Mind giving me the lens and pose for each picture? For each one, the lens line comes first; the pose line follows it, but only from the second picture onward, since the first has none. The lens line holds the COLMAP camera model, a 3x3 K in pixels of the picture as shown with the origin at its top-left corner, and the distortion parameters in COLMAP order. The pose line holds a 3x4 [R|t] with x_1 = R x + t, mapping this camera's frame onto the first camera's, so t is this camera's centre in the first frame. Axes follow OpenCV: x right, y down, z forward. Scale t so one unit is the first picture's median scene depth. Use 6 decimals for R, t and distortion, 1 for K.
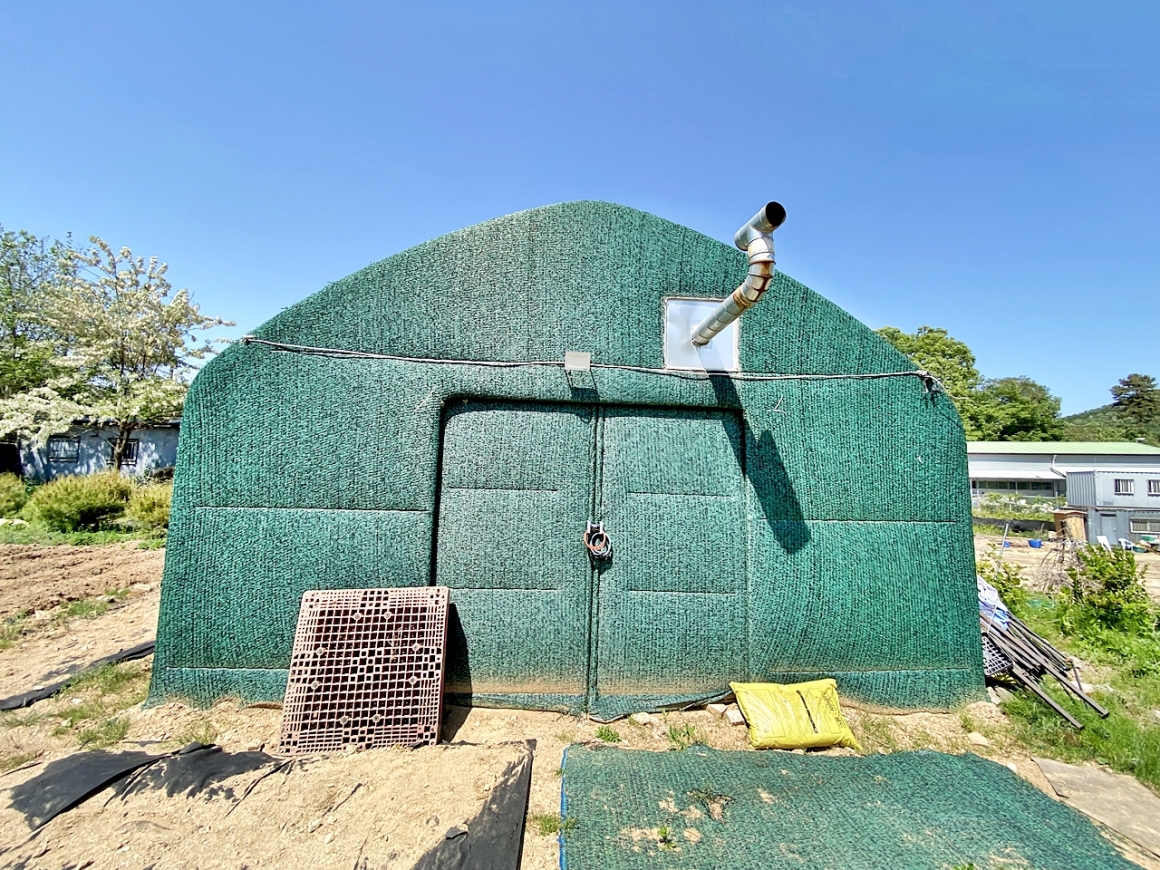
lens RADIAL K [[468.2, 0, 584.1], [0, 468.2, 430.8], [0, 0, 1]] dist [0.017111, -0.018481]
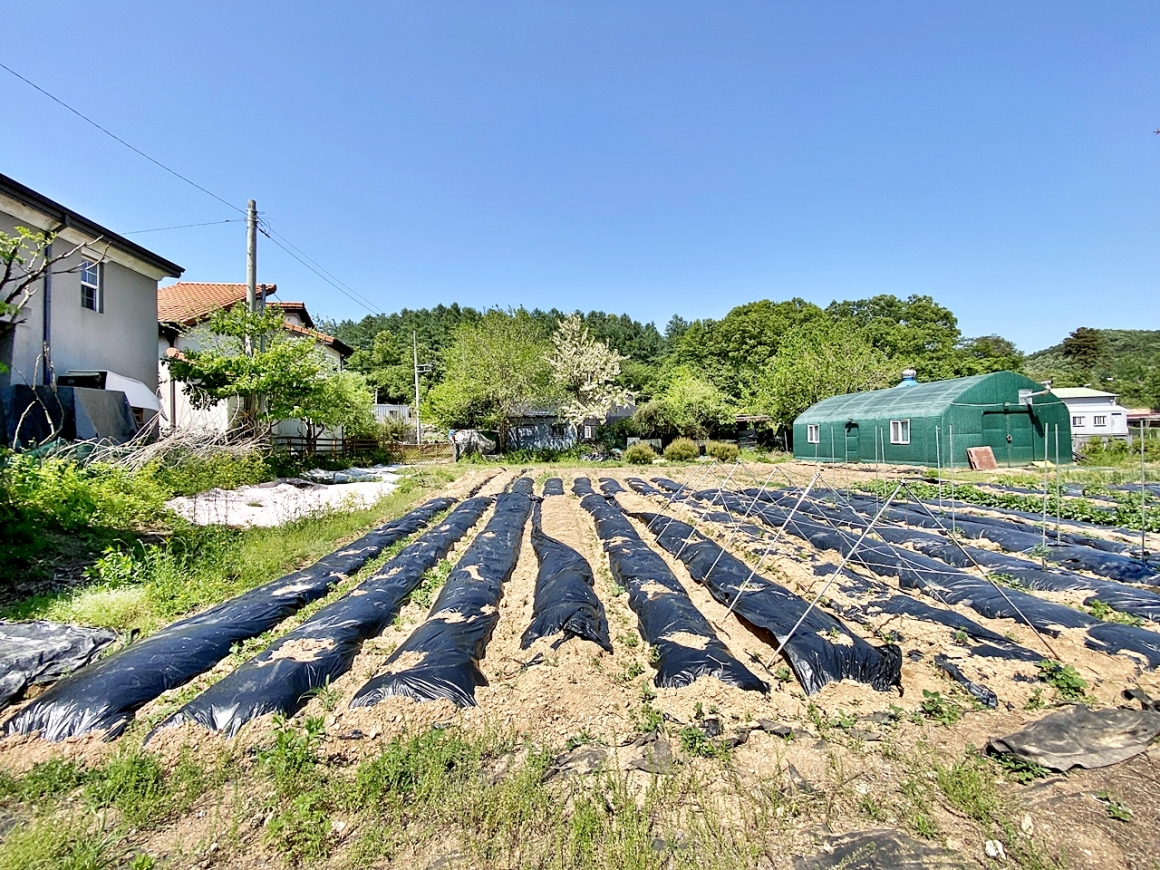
lens RADIAL K [[468.2, 0, 581.1], [0, 468.2, 431.7], [0, 0, 1]] dist [0.017111, -0.018481]
pose [[0.996975, -0.054420, 0.055490, -4.963291], [0.049547, 0.995088, 0.085701, -0.515734], [-0.059881, -0.082692, 0.994774, -3.879177]]
